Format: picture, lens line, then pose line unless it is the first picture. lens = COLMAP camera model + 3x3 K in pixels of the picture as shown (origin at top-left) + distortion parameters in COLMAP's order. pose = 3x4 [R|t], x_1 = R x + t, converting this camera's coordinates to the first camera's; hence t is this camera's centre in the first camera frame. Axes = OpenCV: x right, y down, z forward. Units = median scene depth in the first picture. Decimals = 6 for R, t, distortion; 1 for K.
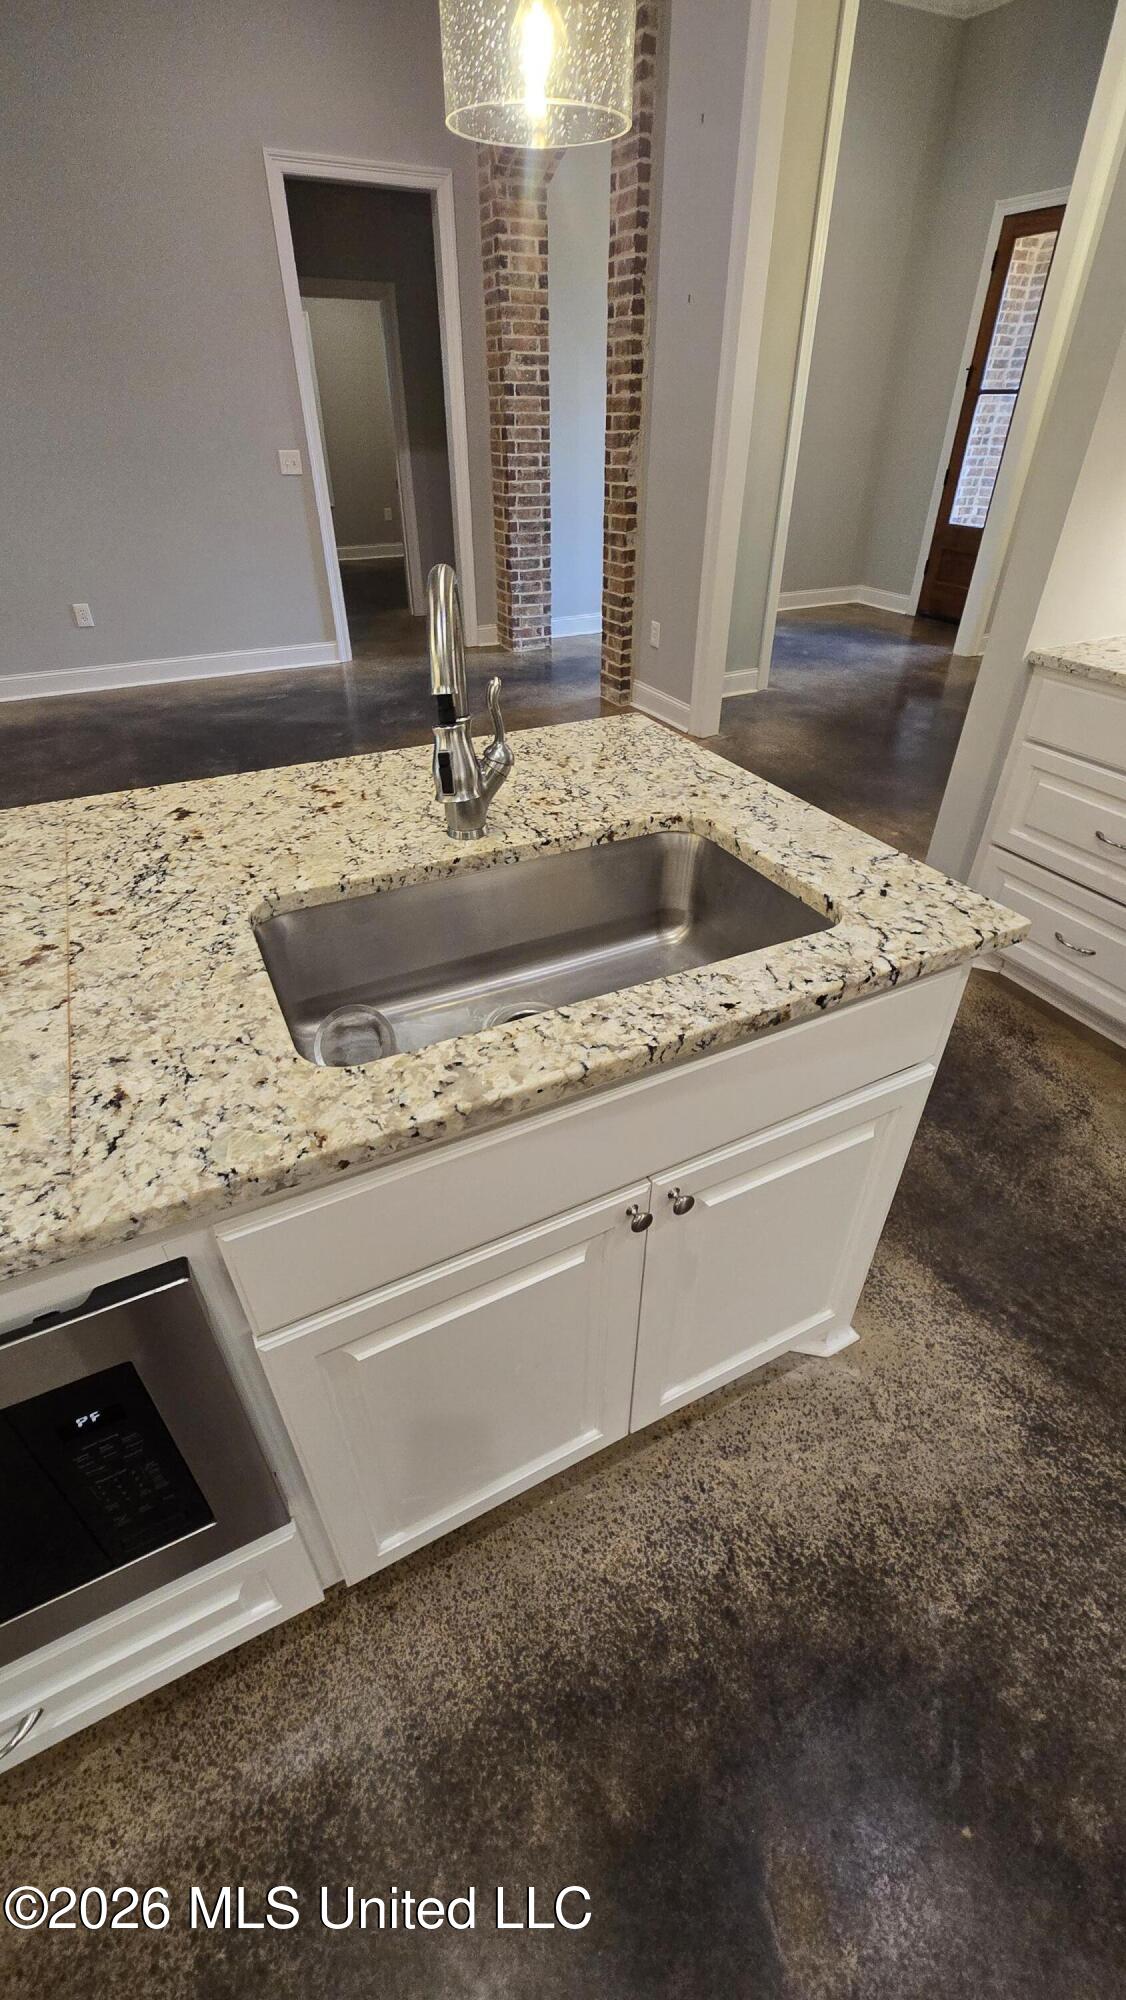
lens RADIAL K [[824.6, 0, 564.1], [0, 824.6, 1003.2], [0, 0, 1]] dist [-0.001999, 0.000683]
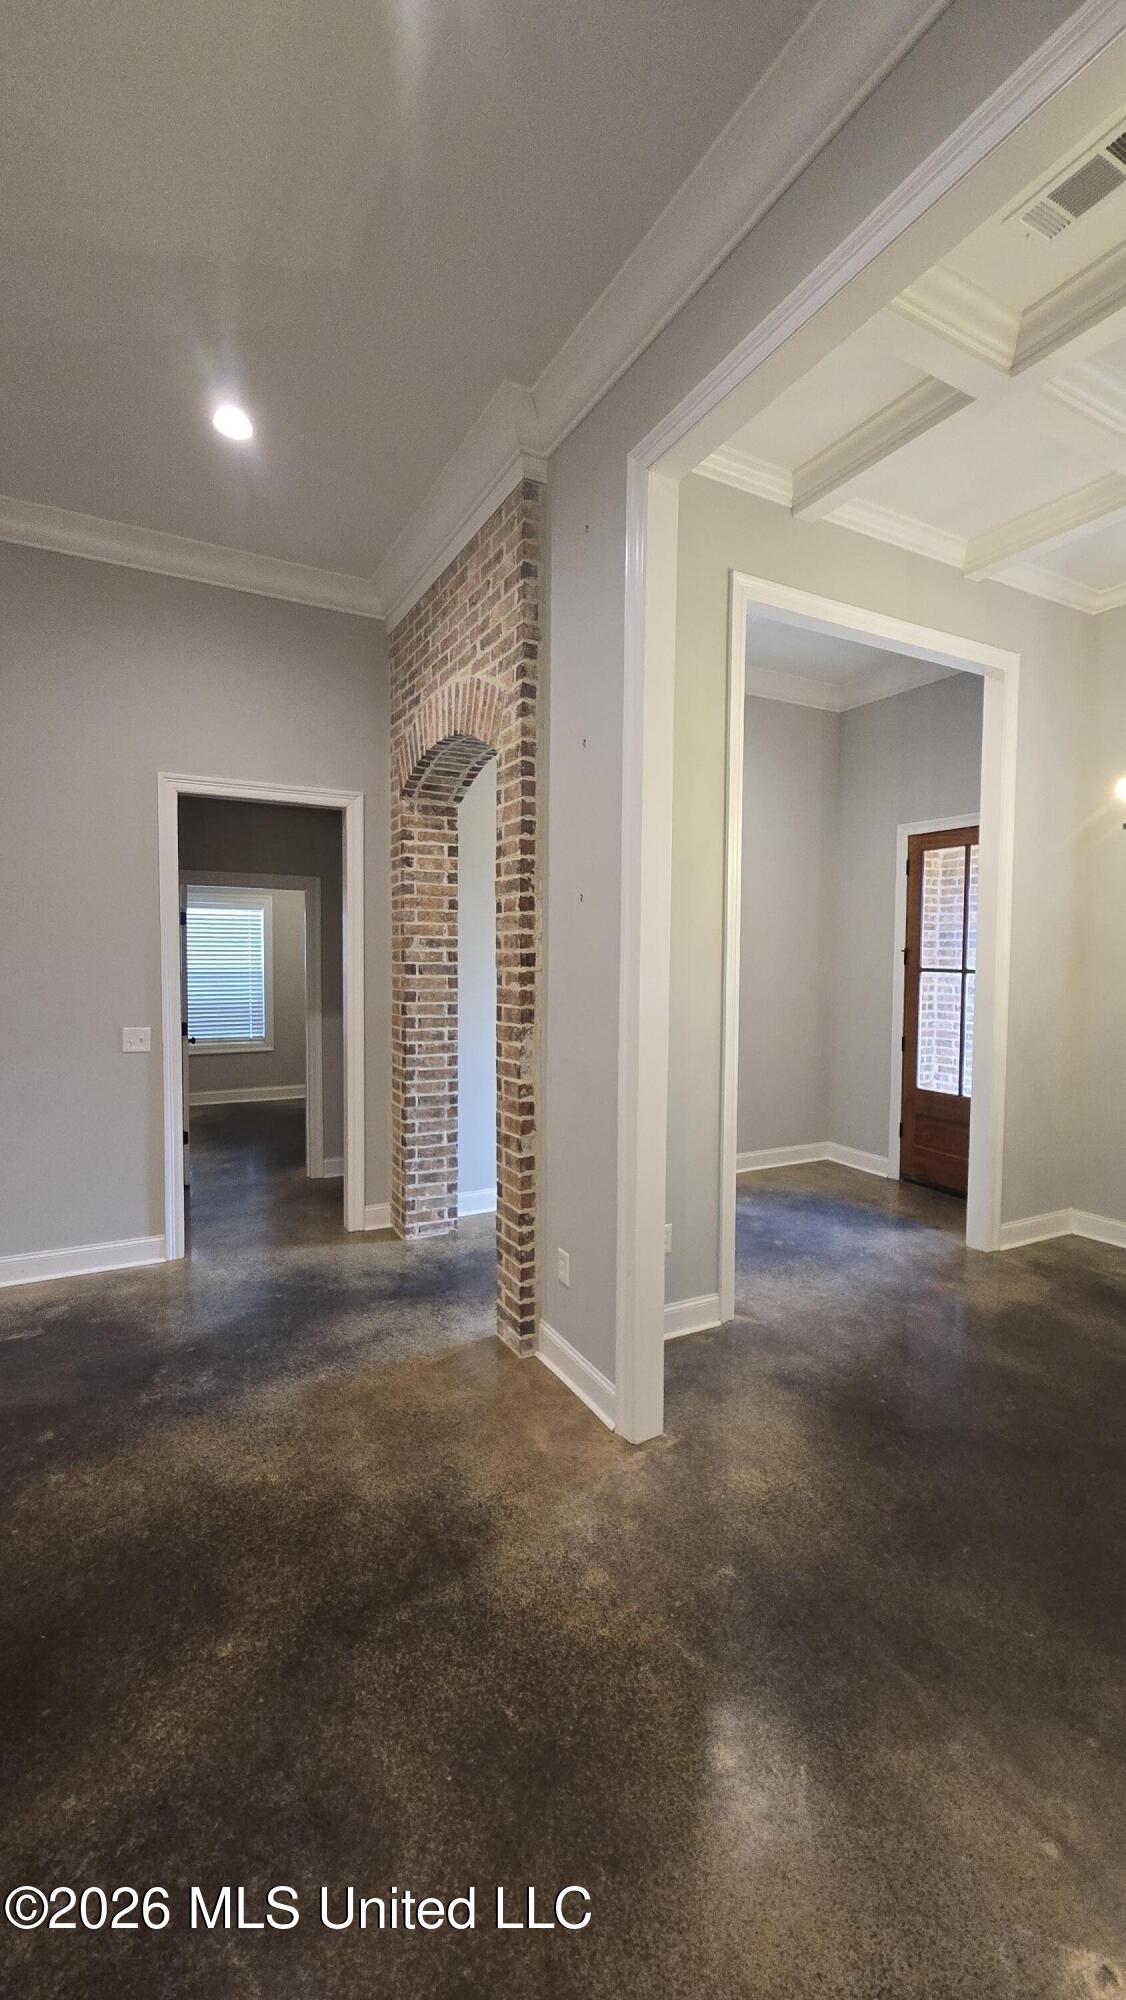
lens RADIAL K [[824.6, 0, 567.8], [0, 824.6, 995.0], [0, 0, 1]] dist [-0.001999, 0.000683]
pose [[0.999741, 0.008689, 0.021045, 0.090260], [0.004168, 0.838847, -0.544351, -0.242626], [-0.022384, 0.544298, 0.838593, 0.270049]]
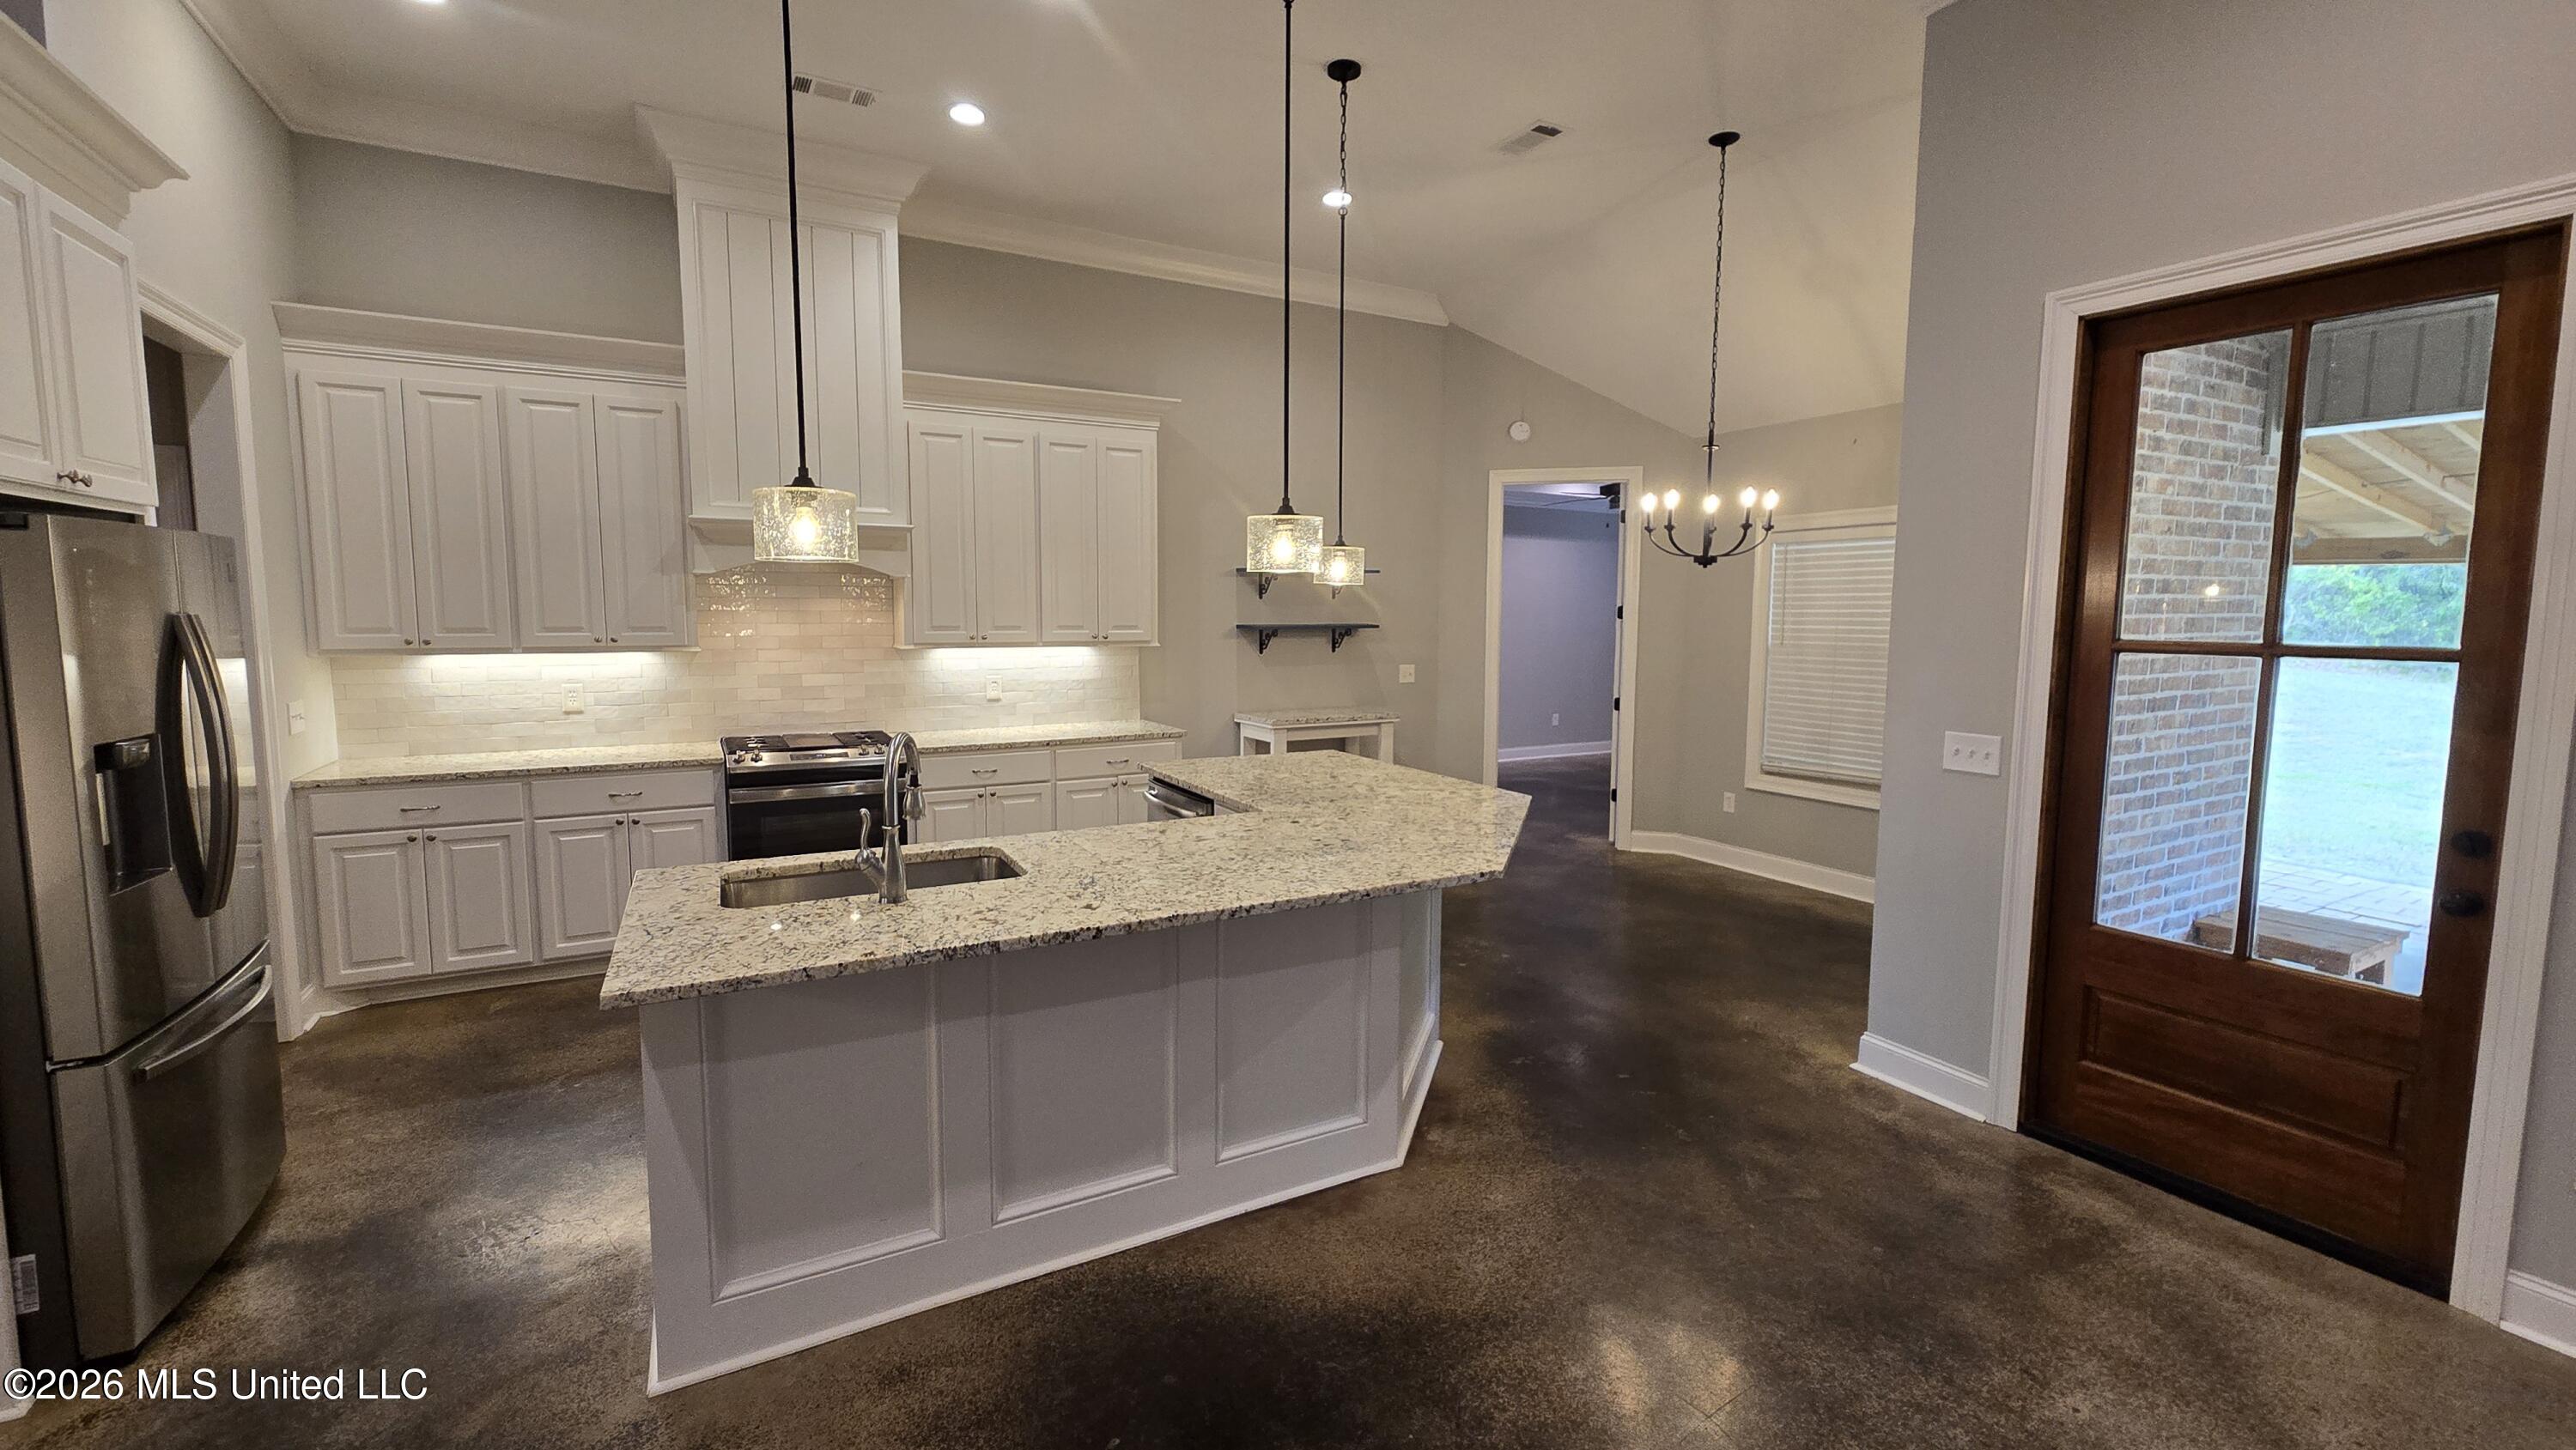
lens RADIAL K [[1062.0, 0, 1283.2], [0, 1062.0, 710.0], [0, 0, 1]] dist [-0.001999, 0.000683]
pose [[-0.999631, -0.002543, -0.027055, -0.196864], [-0.019861, 0.747894, 0.663521, -0.448869], [0.018547, 0.663813, -0.747668, 0.566437]]
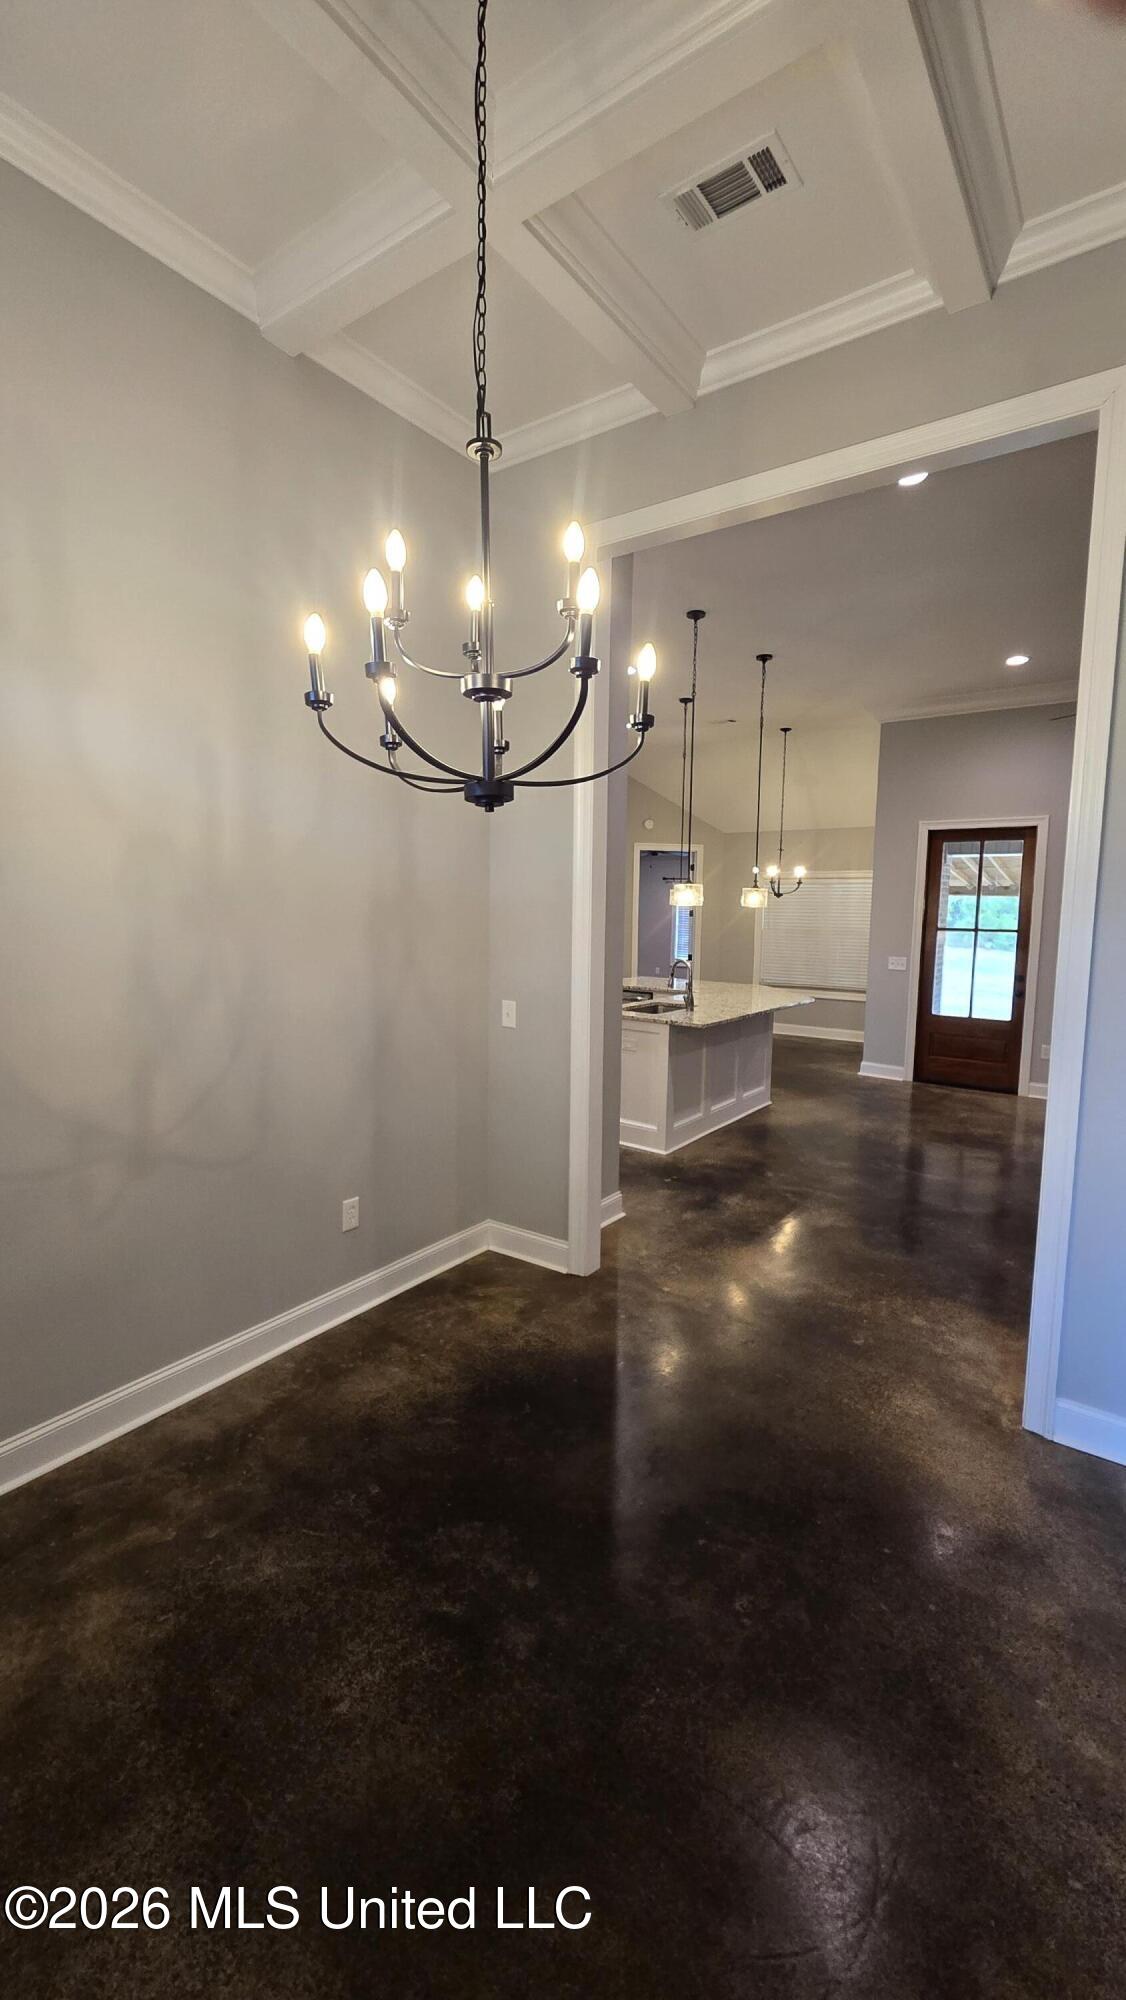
lens RADIAL K [[824.6, 0, 572.4], [0, 824.6, 995.8], [0, 0, 1]] dist [-0.001999, 0.000683]
pose [[-0.890684, 0.037207, -0.453098, 0.681757], [-0.280248, 0.739825, 0.611654, -0.768070], [0.357971, 0.671770, -0.648523, 0.969177]]
